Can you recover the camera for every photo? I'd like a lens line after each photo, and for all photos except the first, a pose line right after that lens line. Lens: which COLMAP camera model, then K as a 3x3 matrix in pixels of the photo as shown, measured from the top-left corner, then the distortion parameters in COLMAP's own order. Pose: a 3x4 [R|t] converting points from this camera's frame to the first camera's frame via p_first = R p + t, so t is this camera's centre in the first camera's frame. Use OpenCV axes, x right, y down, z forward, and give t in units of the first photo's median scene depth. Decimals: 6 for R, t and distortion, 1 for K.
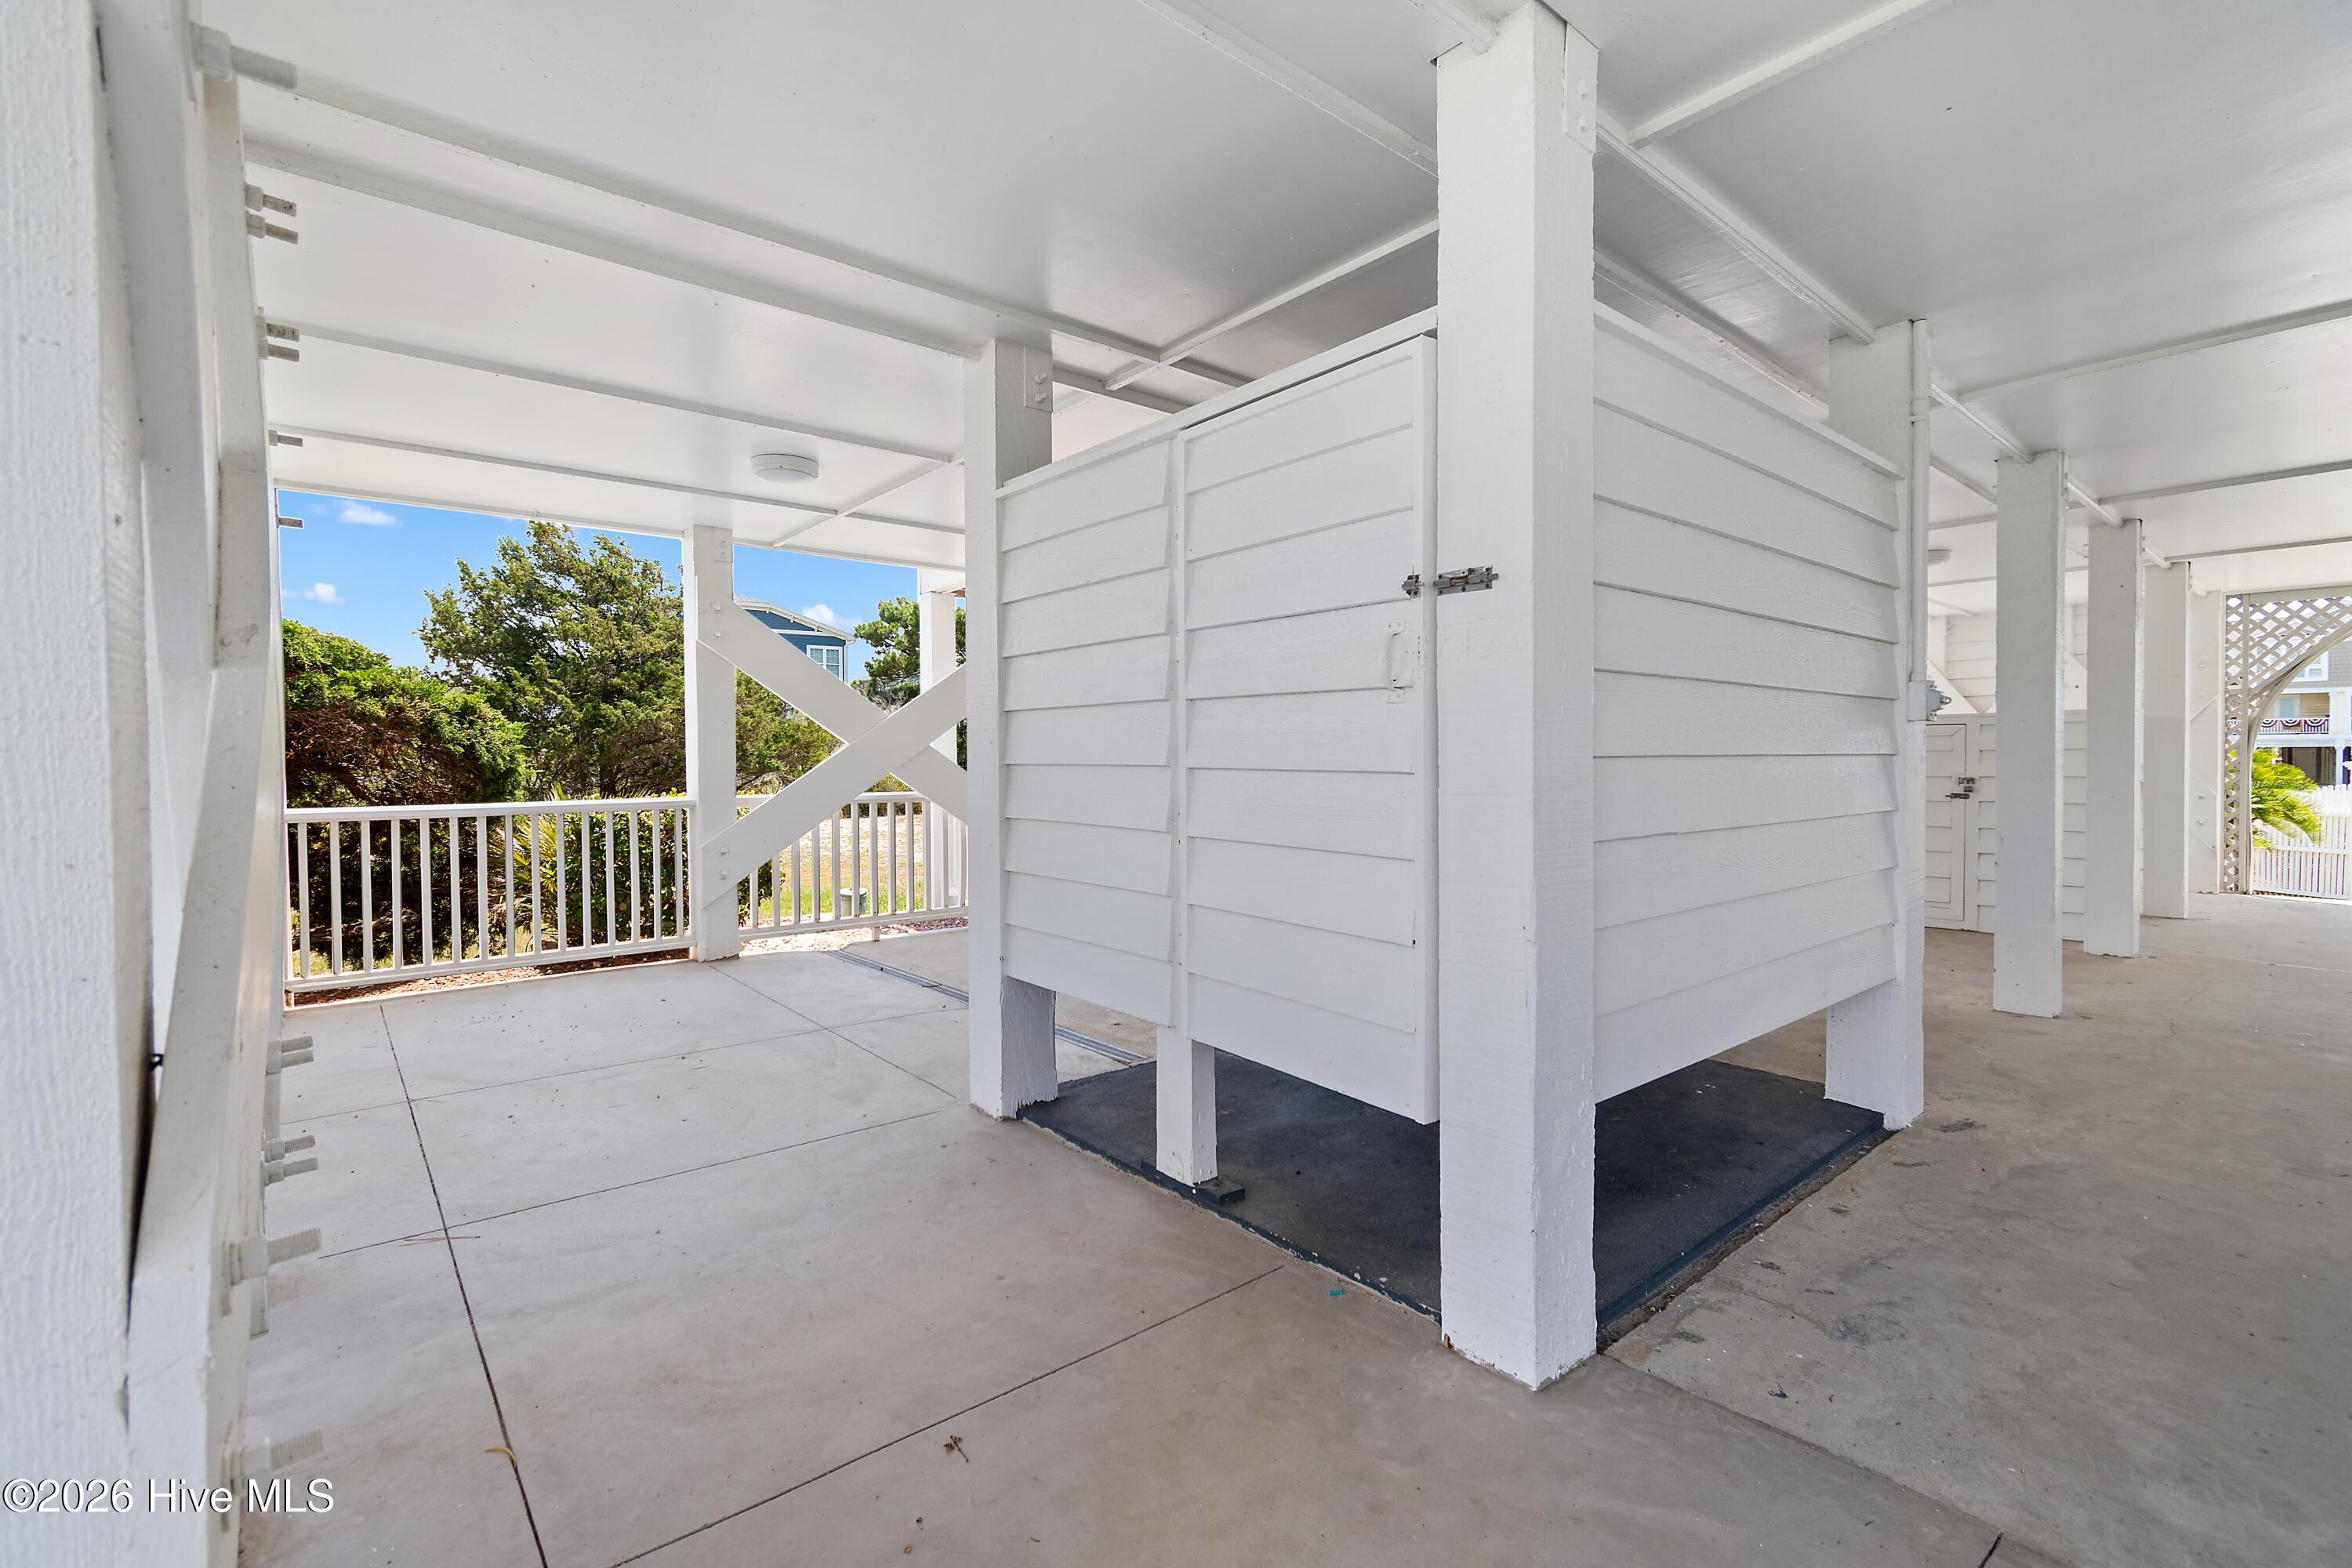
lens RADIAL K [[1035.5, 0, 1178.7], [0, 1035.5, 775.2], [0, 0, 1]] dist [0.001899, -0.000264]
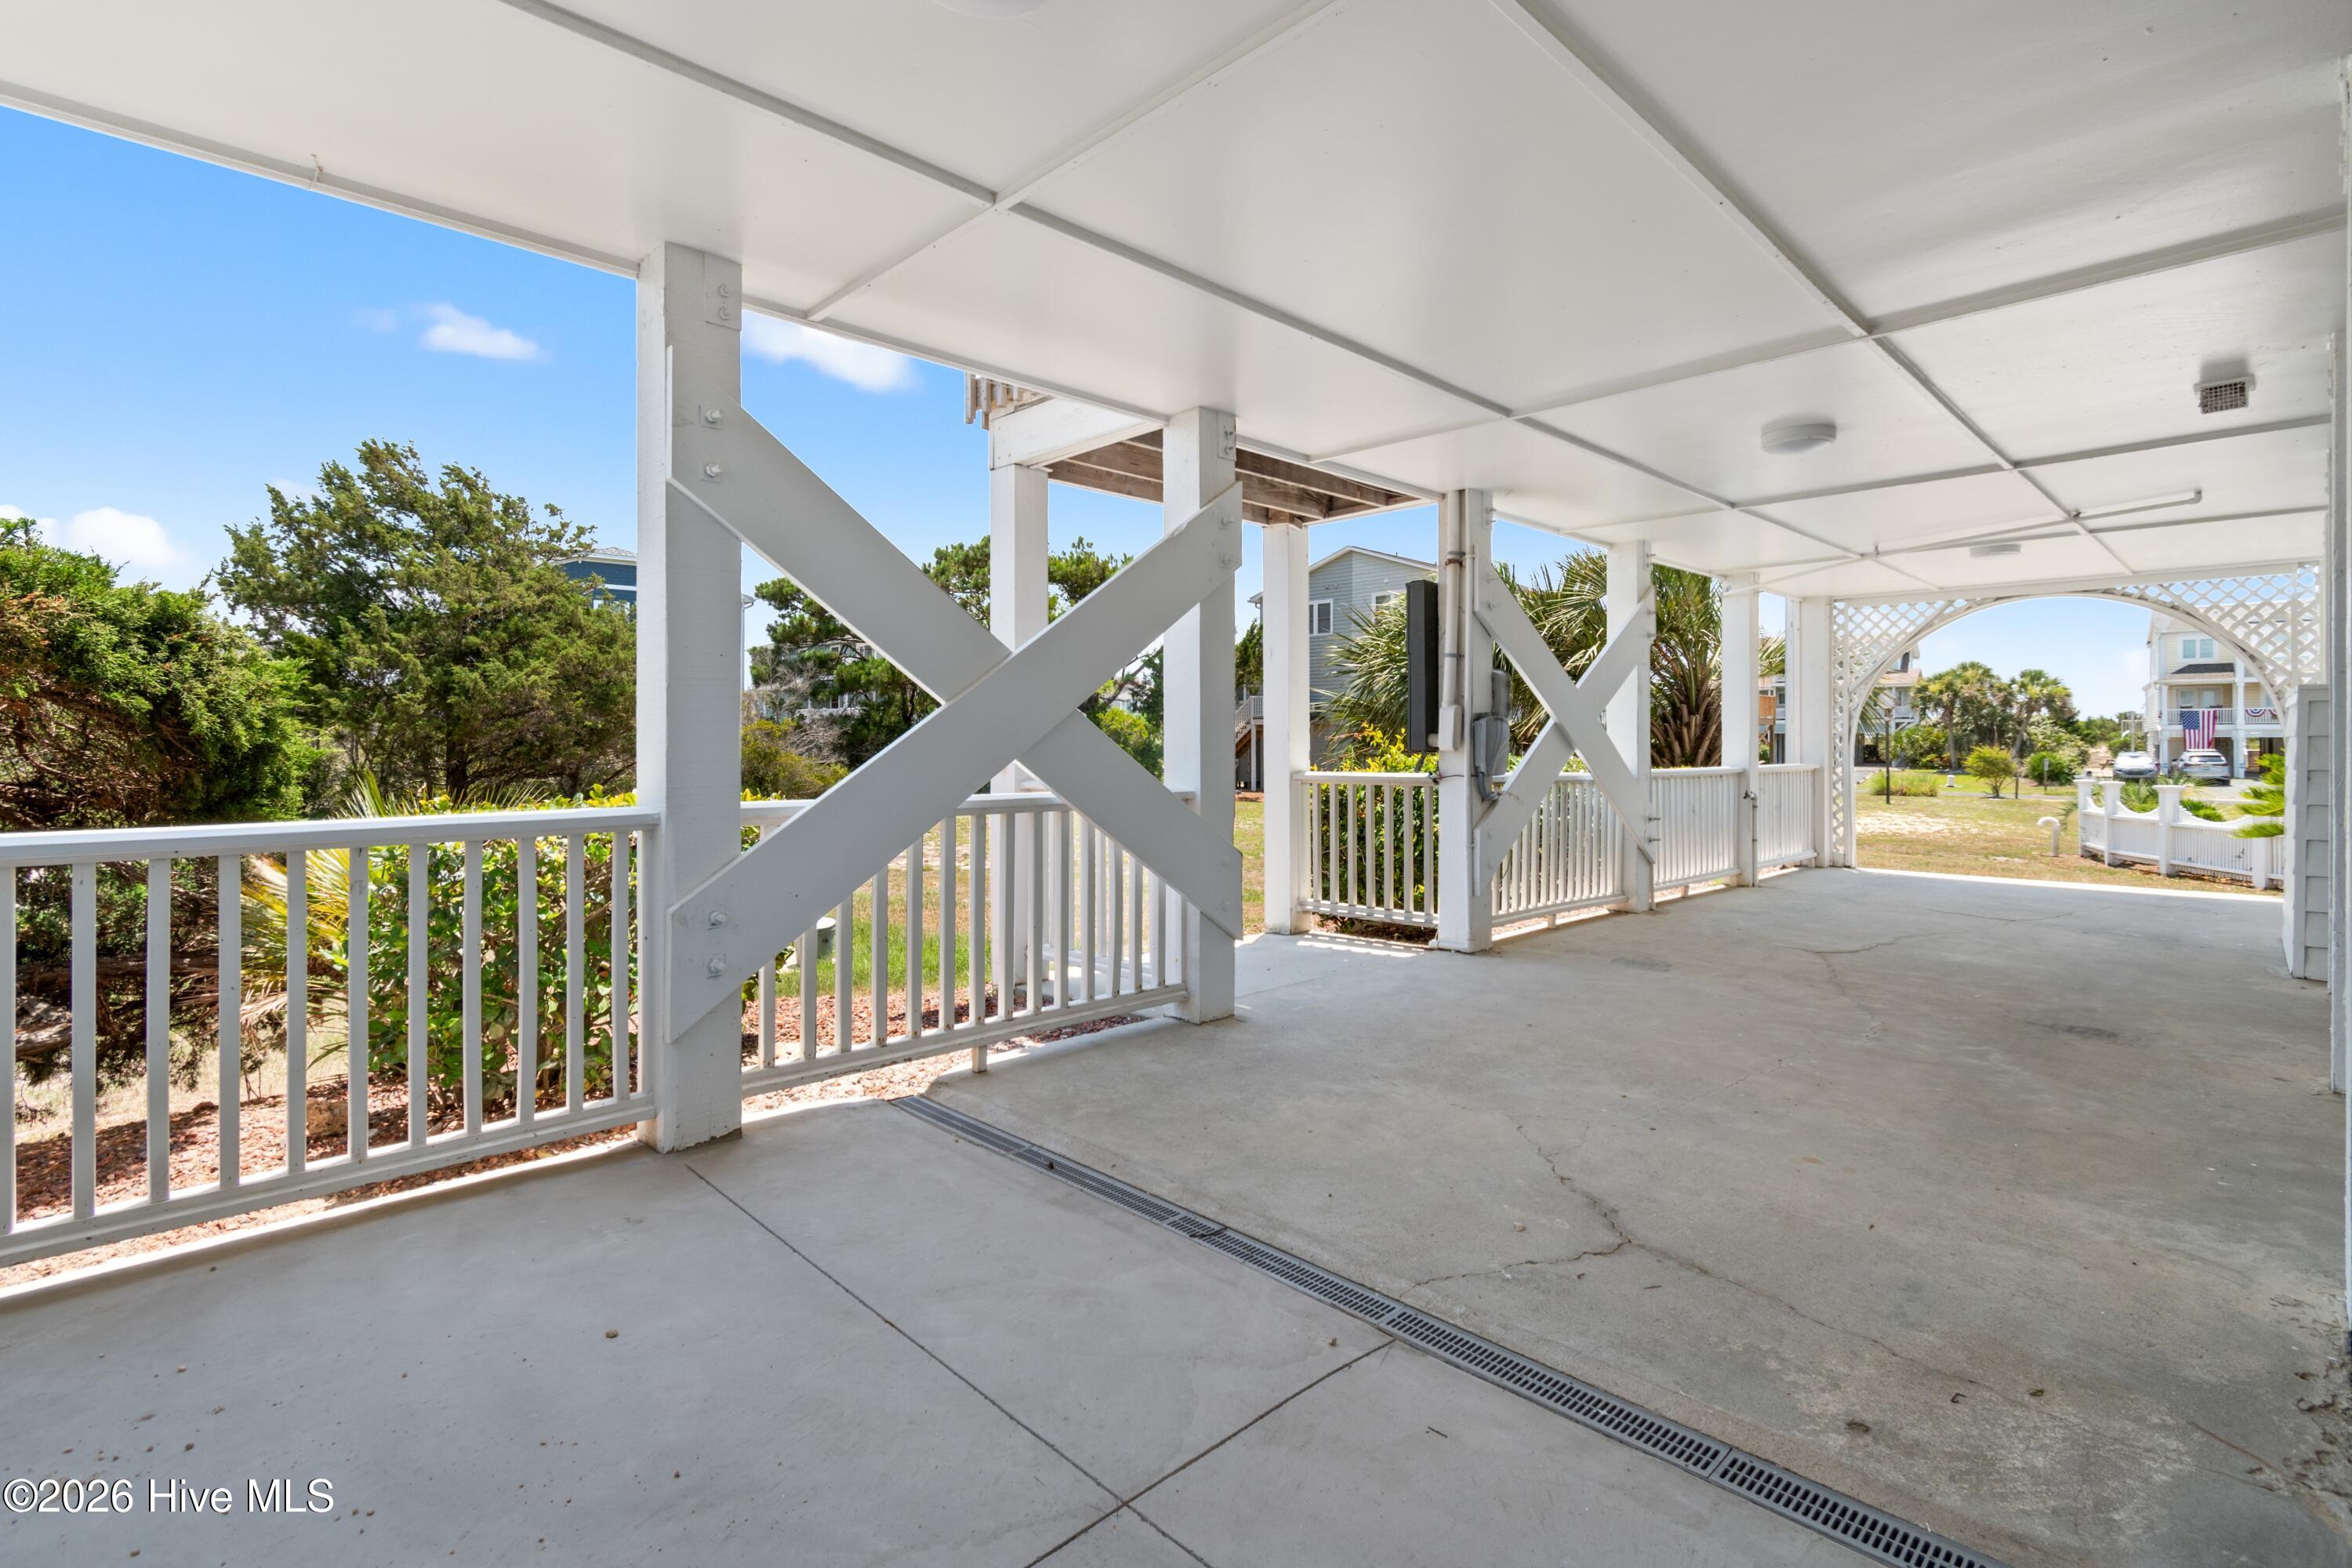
lens RADIAL K [[1093.8, 0, 1143.8], [0, 1093.8, 741.6], [0, 0, 1]] dist [-0.009393, -0.000103]
pose [[0.998237, 0.003426, 0.059252, -0.074344], [-0.002565, 0.999890, -0.014607, -0.000538], [-0.059295, 0.014430, 0.998136, 0.132182]]
